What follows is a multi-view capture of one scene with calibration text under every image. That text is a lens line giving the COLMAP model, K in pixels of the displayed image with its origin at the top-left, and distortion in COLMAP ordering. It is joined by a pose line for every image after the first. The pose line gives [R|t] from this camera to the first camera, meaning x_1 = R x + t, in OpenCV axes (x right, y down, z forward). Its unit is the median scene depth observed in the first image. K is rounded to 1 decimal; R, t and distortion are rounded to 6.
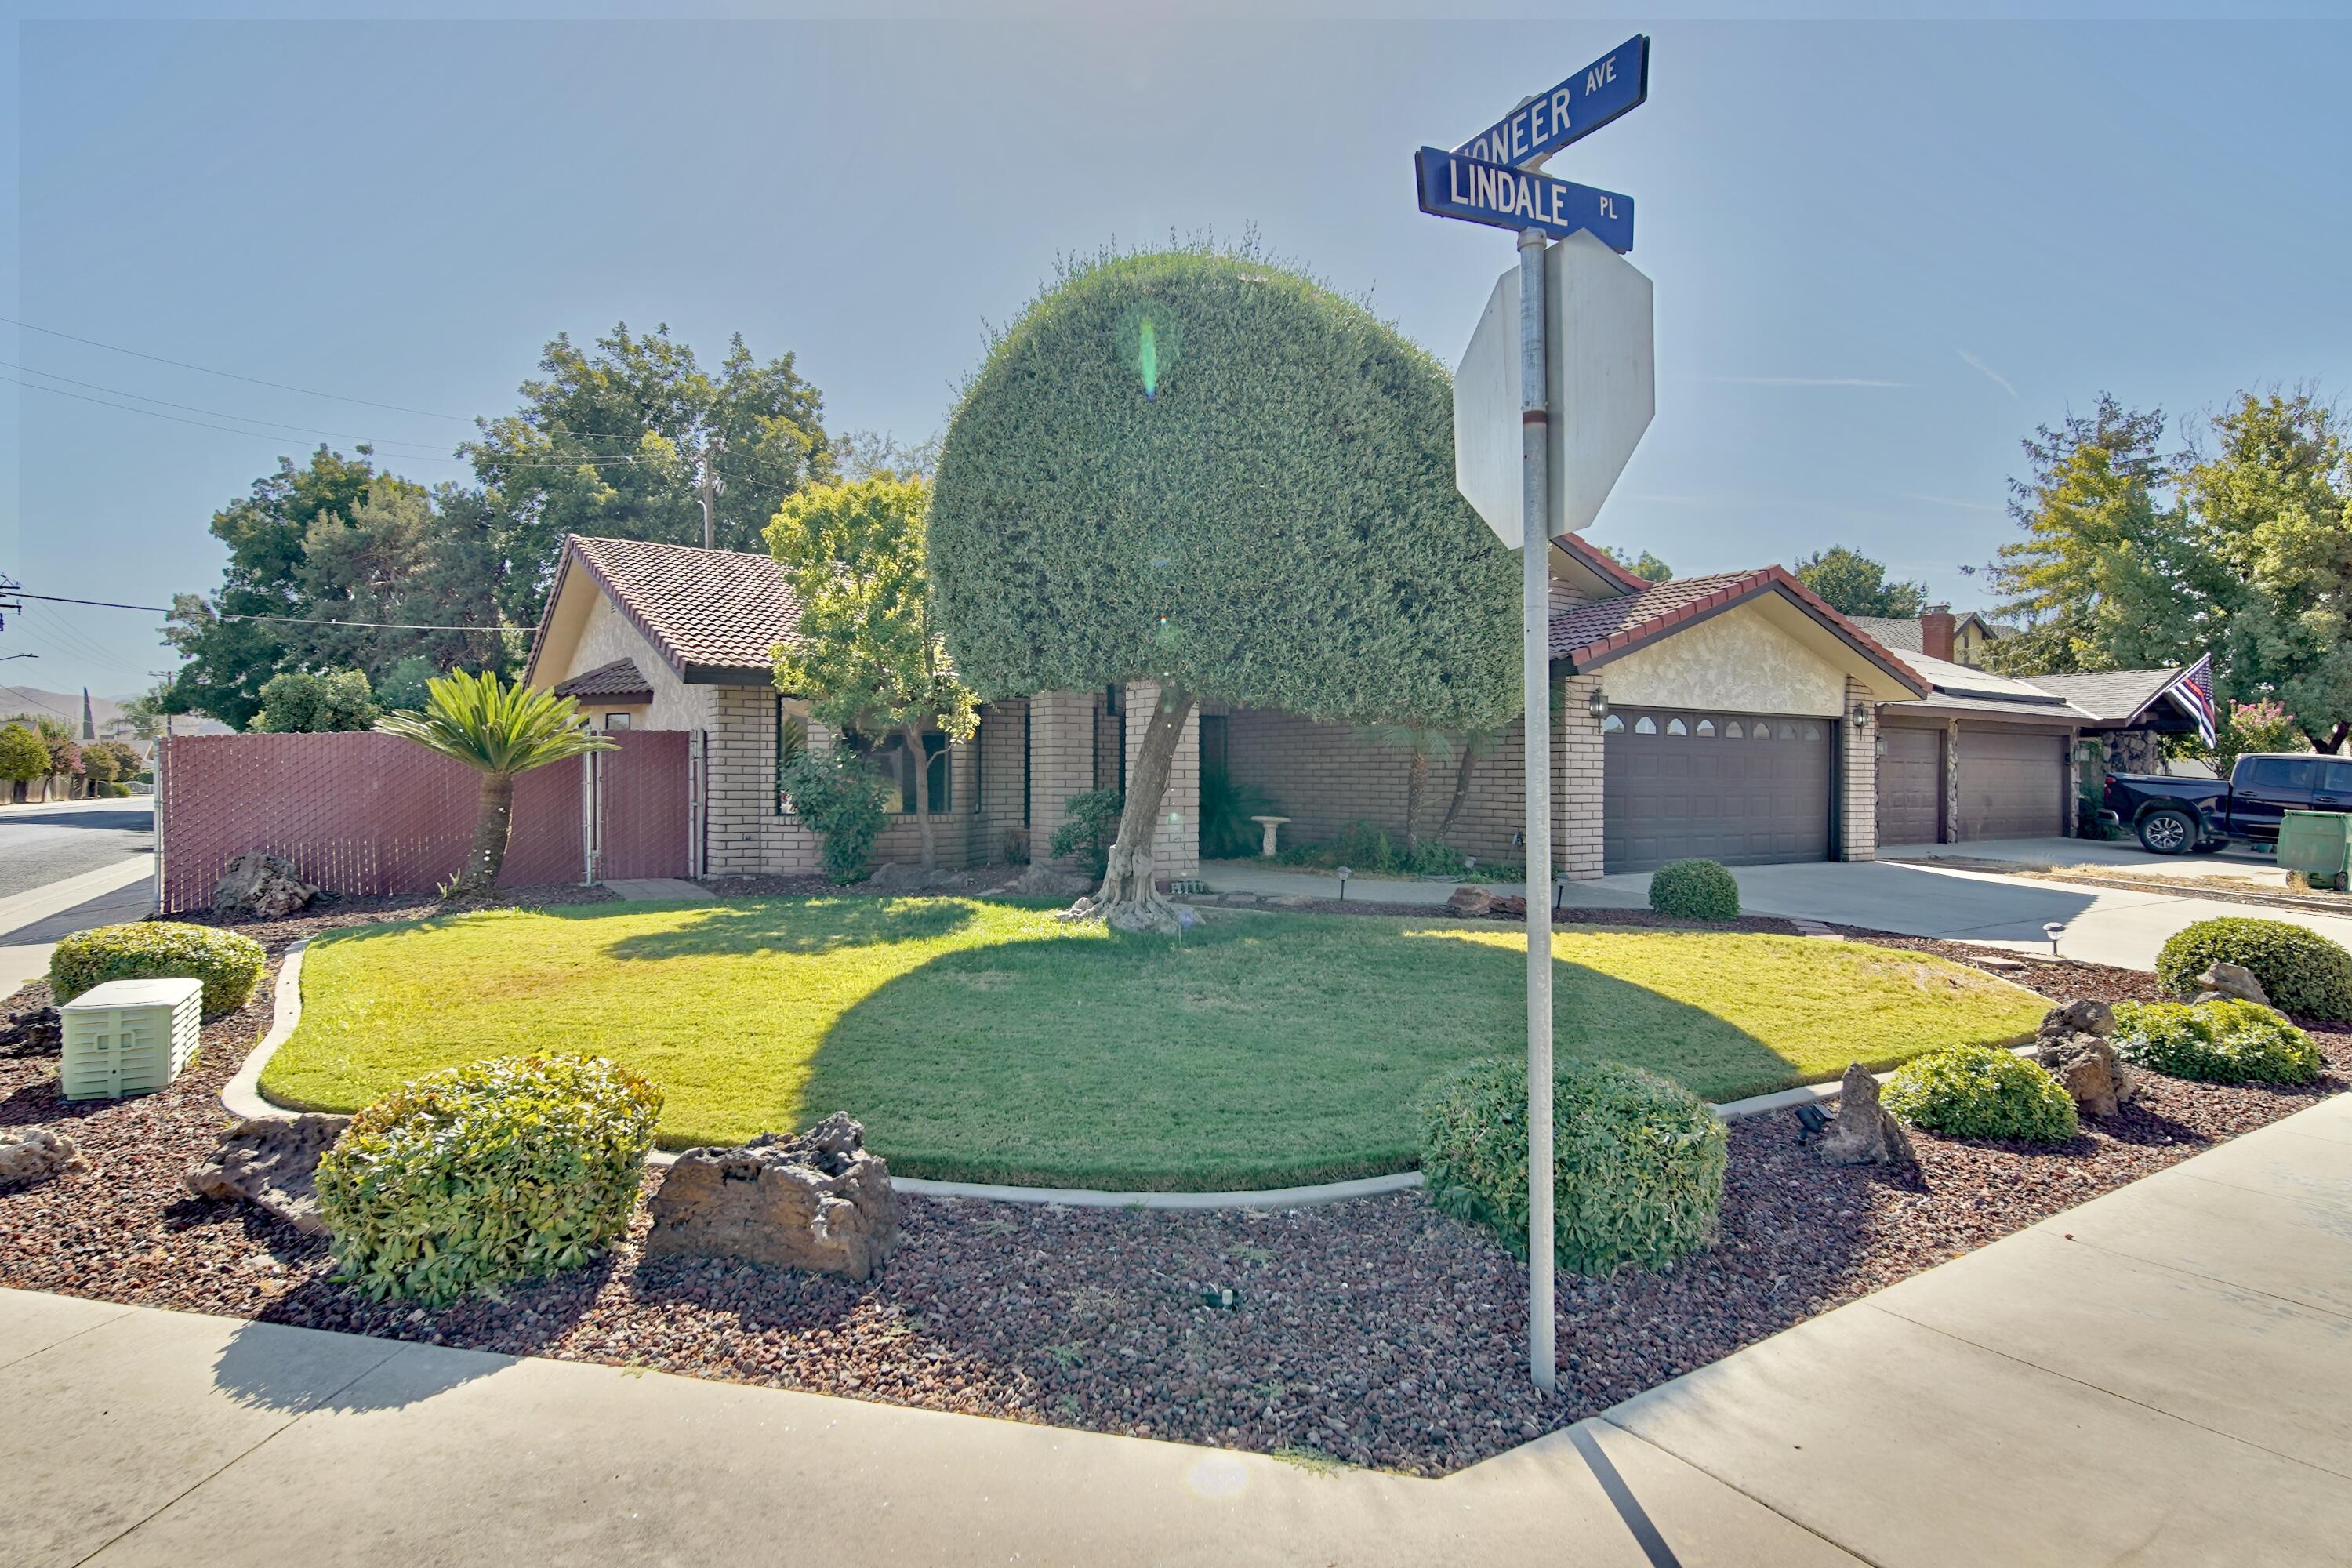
lens RADIAL K [[1252.9, 0, 1167.0], [0, 1252.9, 779.9], [0, 0, 1]] dist [0.000944, 0.000167]
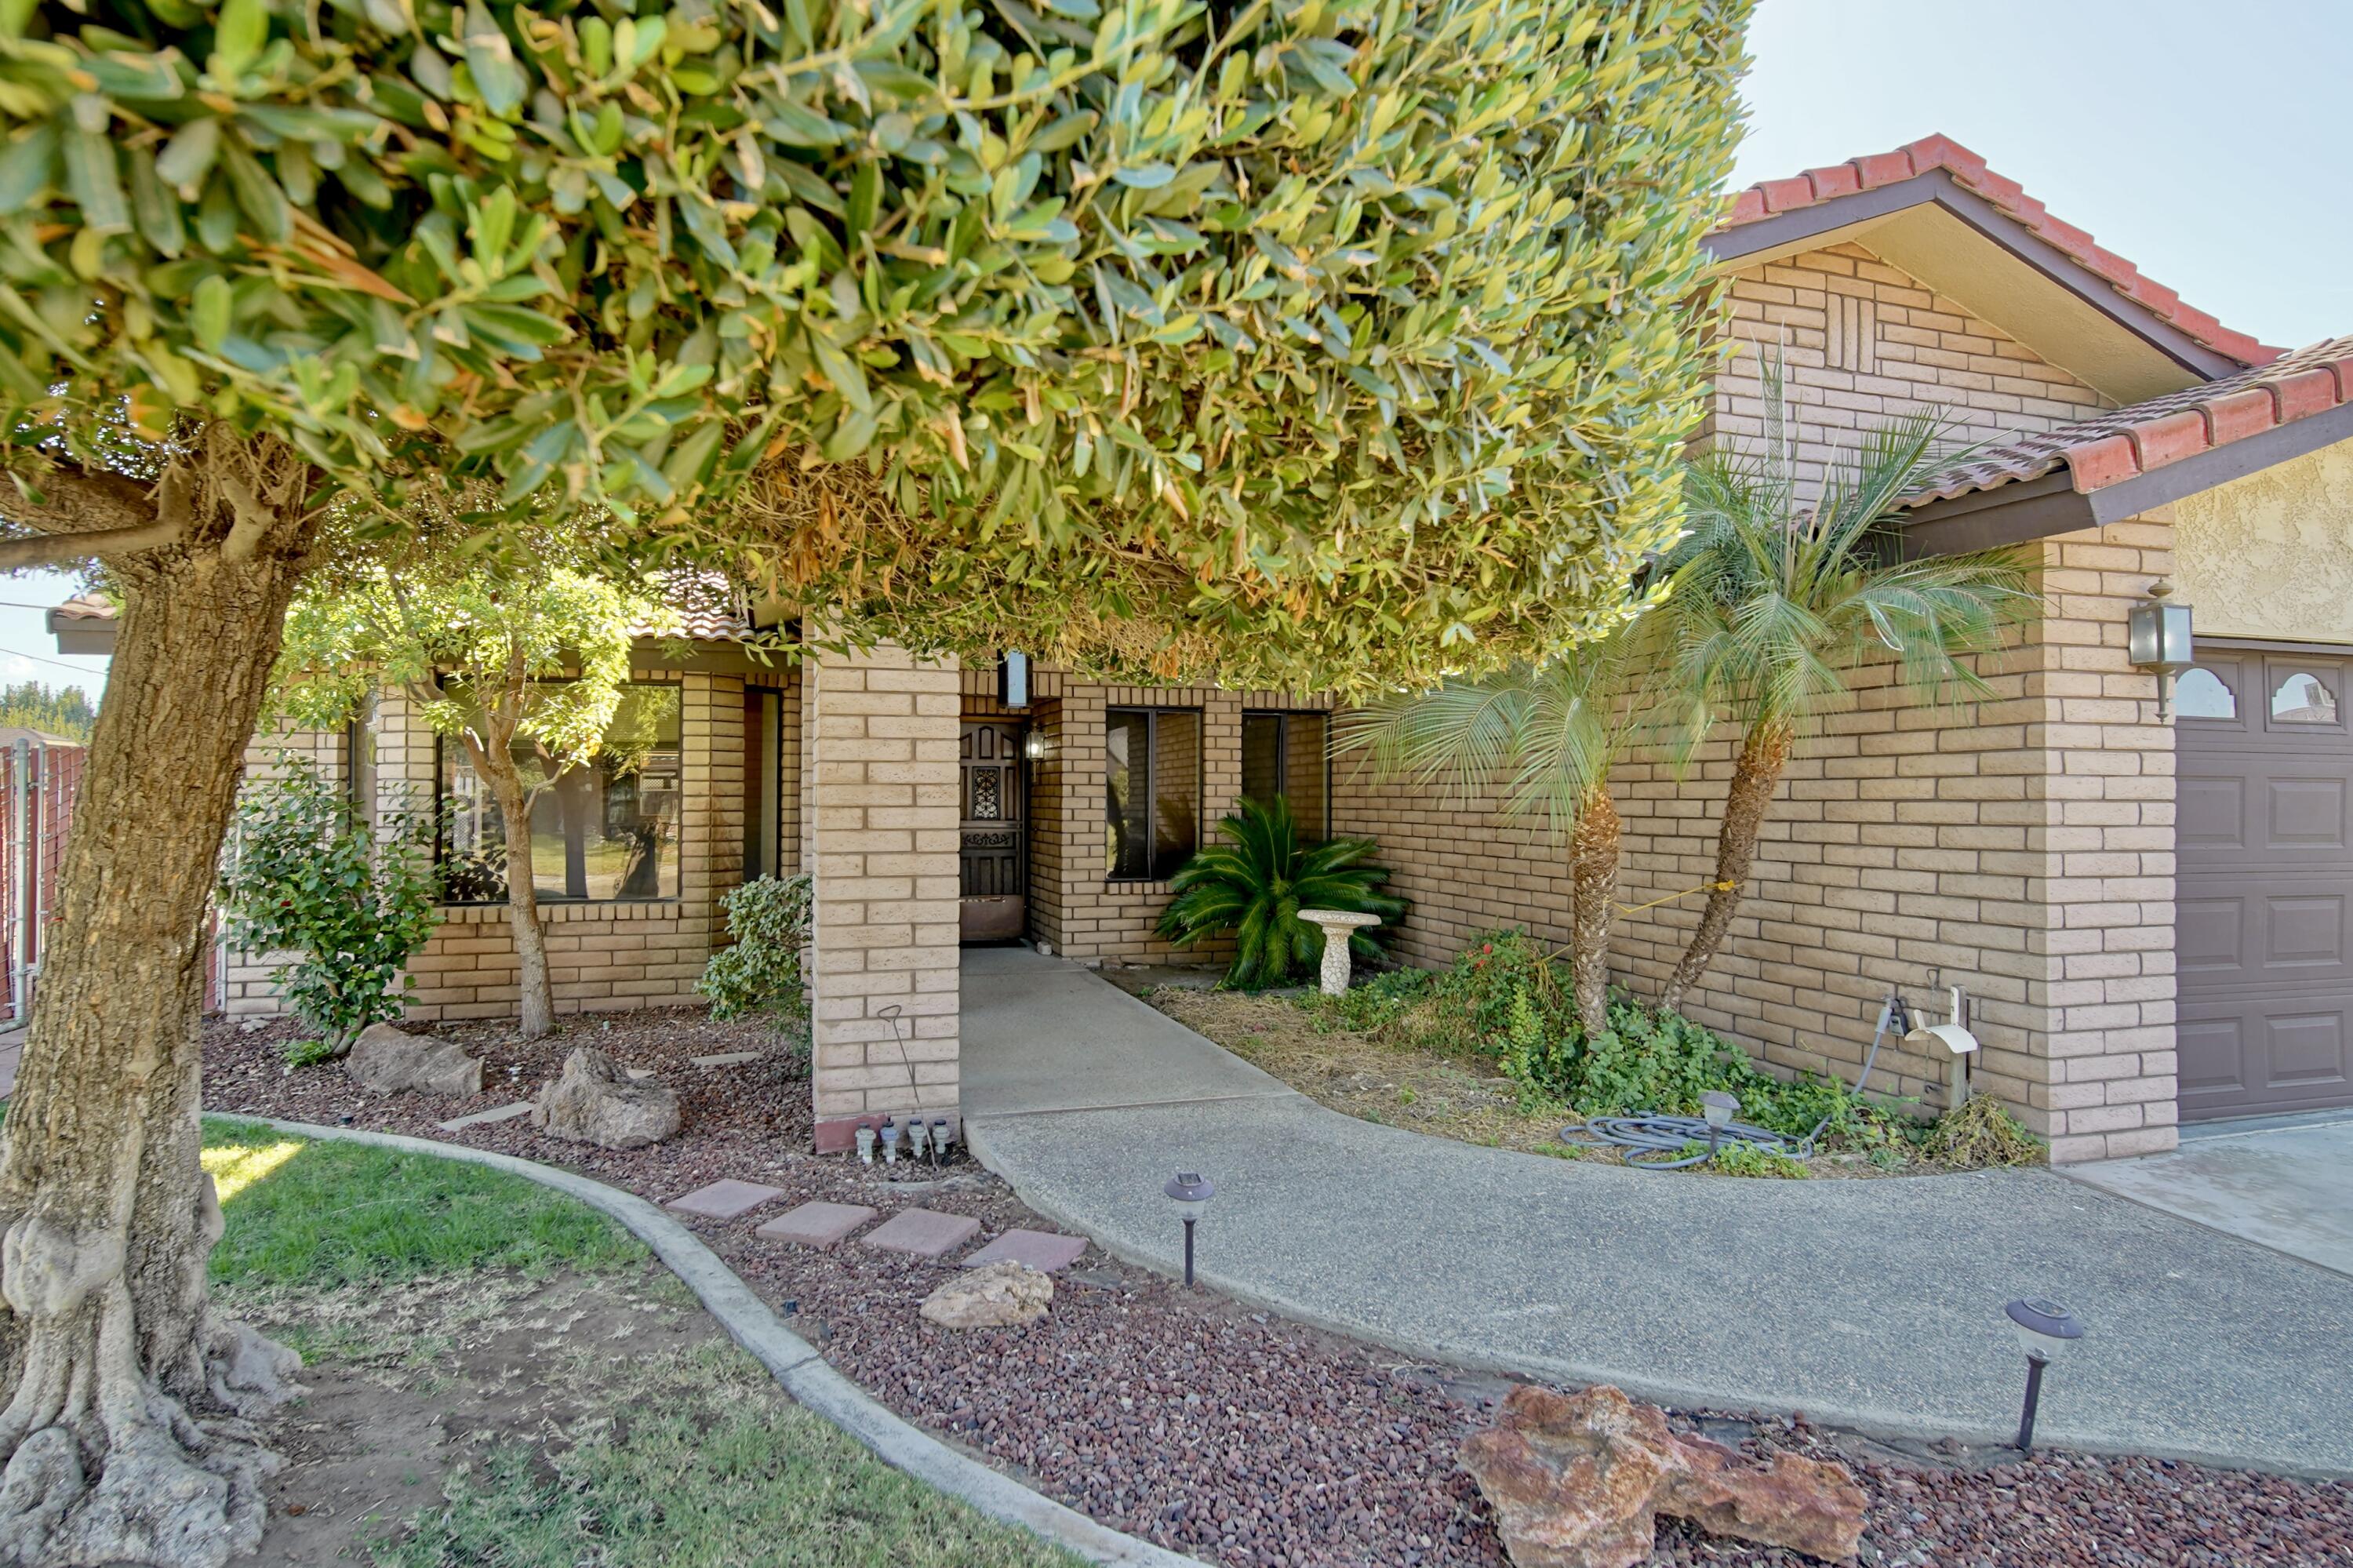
lens RADIAL K [[1280.6, 0, 1168.3], [0, 1280.6, 784.7], [0, 0, 1]] dist [-0.001124, 0.000610]
pose [[0.958999, -0.004356, -0.283375, 0.177452], [0.001117, 0.999932, -0.011588, -0.015211], [0.283406, 0.010796, 0.958939, 0.564798]]
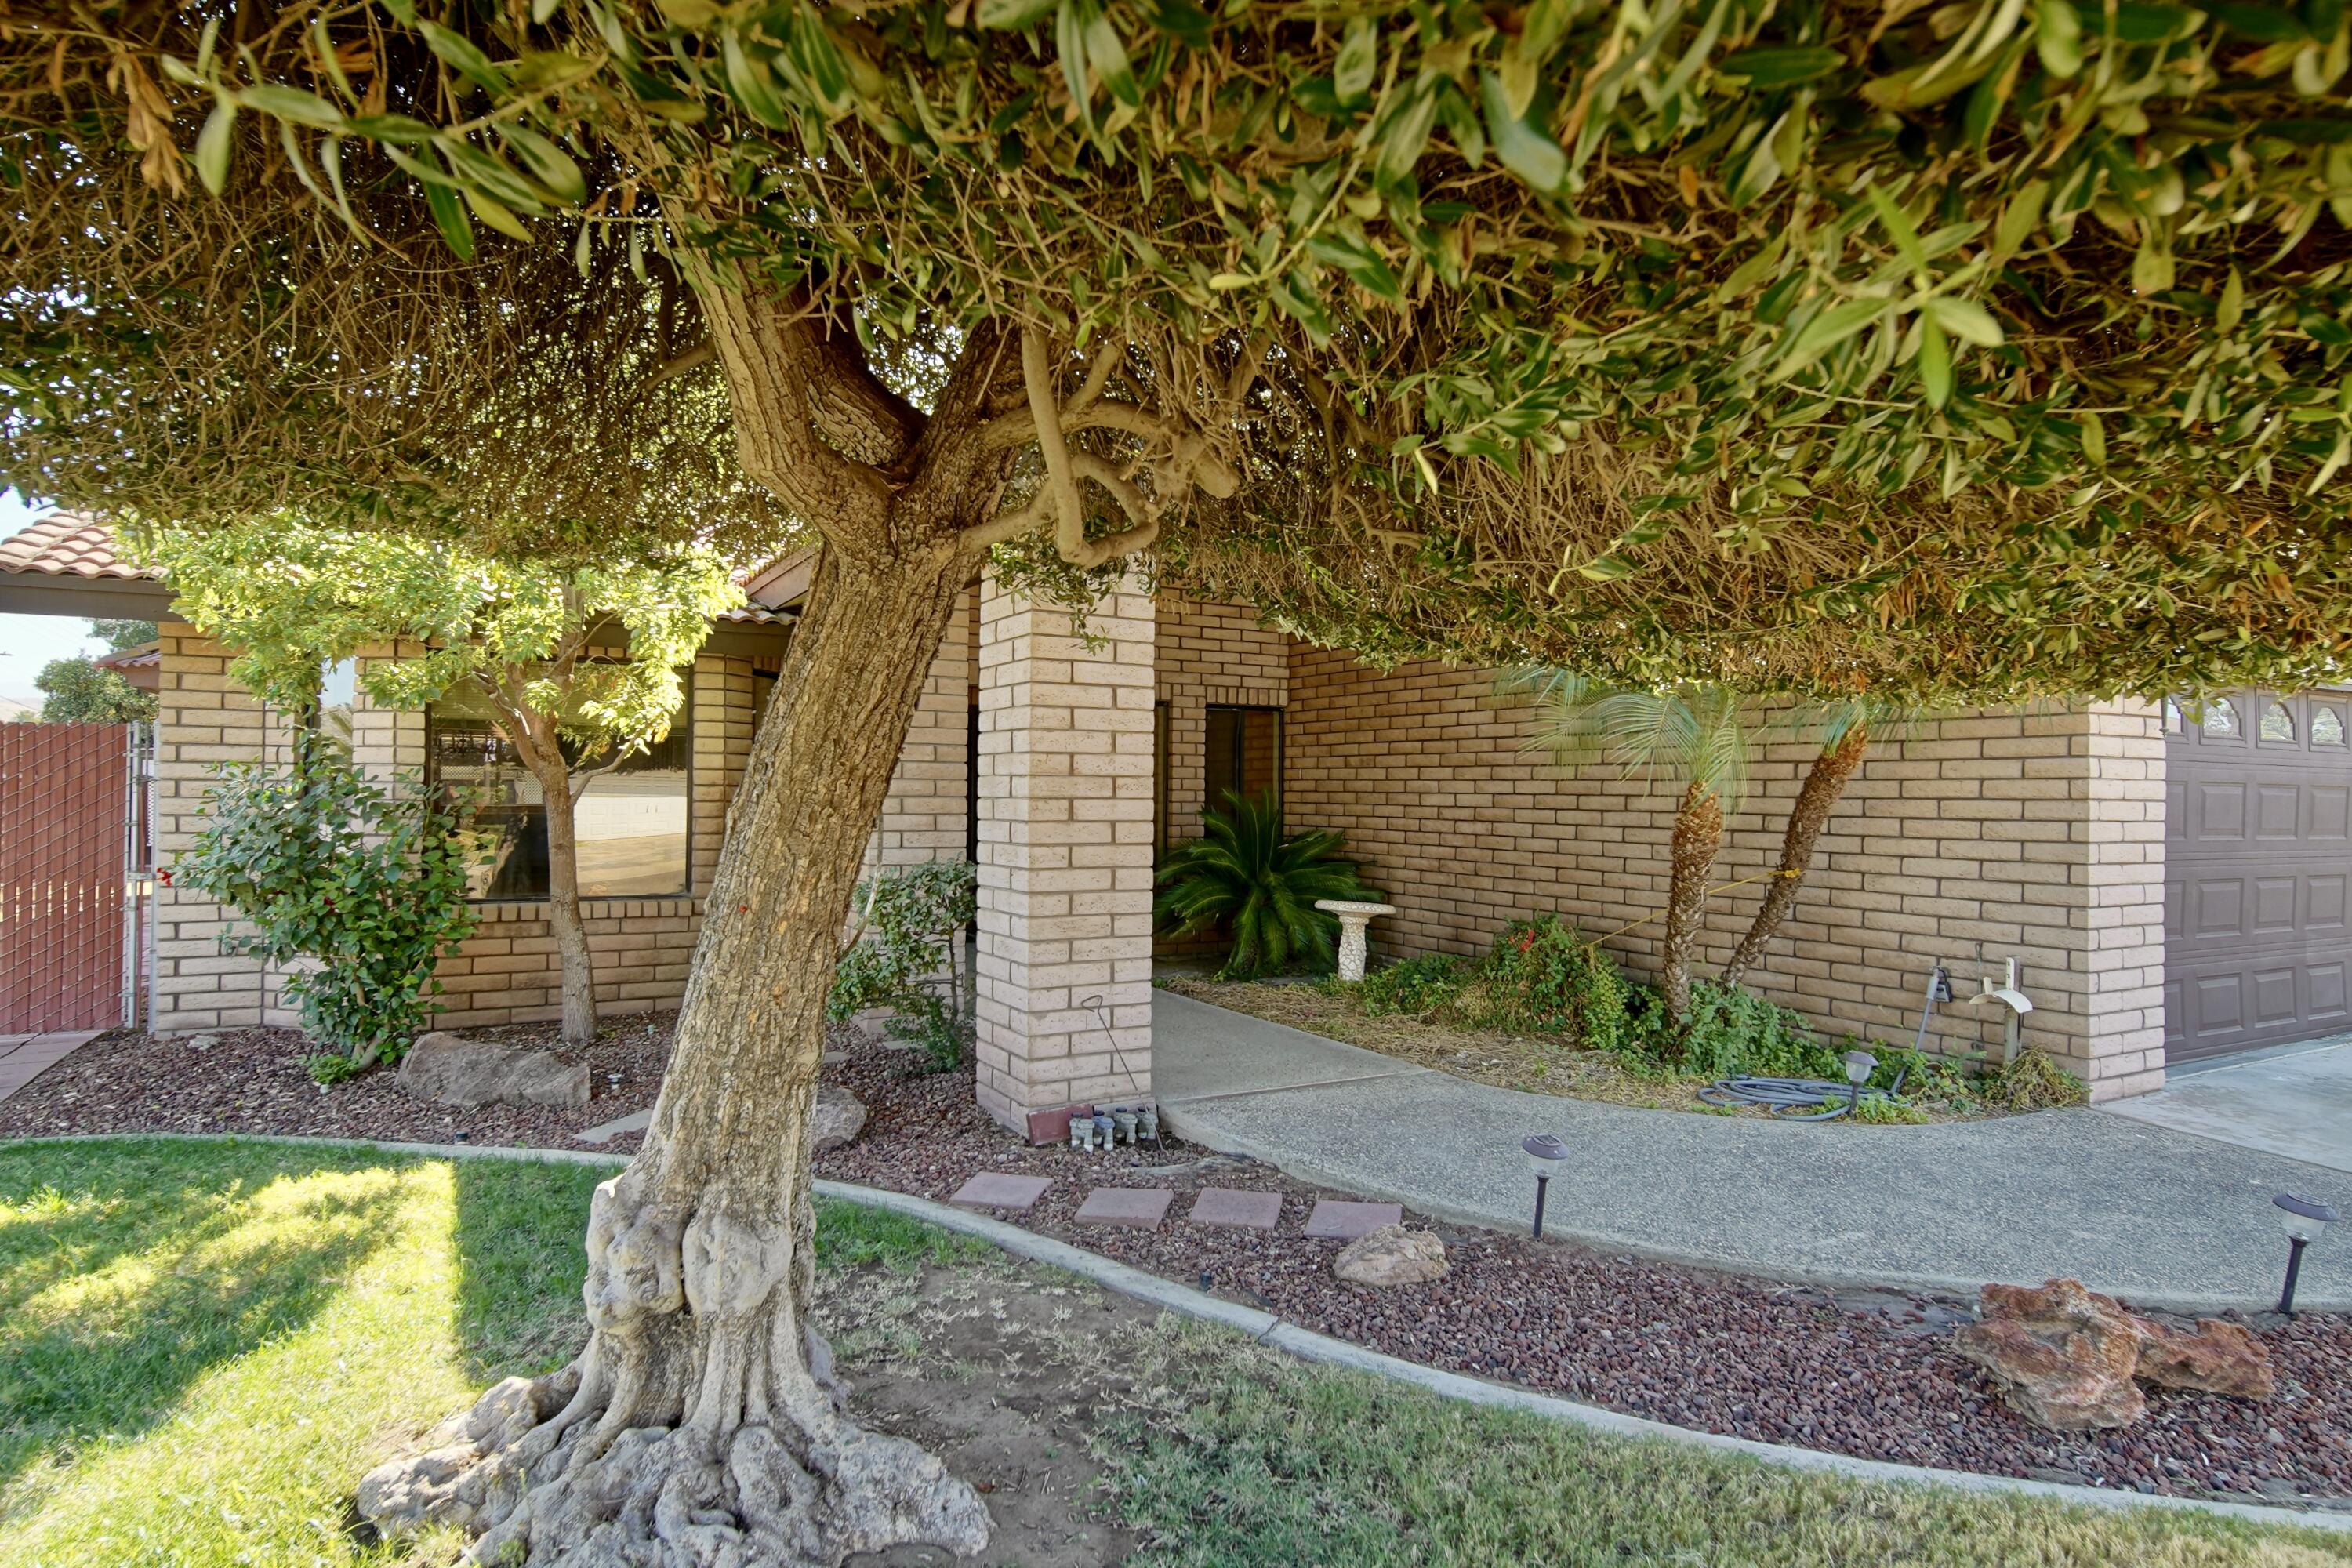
lens RADIAL K [[1312.3, 0, 1167.9], [0, 1312.3, 783.3], [0, 0, 1]] dist [-0.001959, 0.001374]
pose [[0.996575, 0.005742, -0.082495, 0.056927], [-0.006423, 0.999947, -0.007990, -0.014786], [0.082444, 0.008492, 0.996559, 0.521046]]
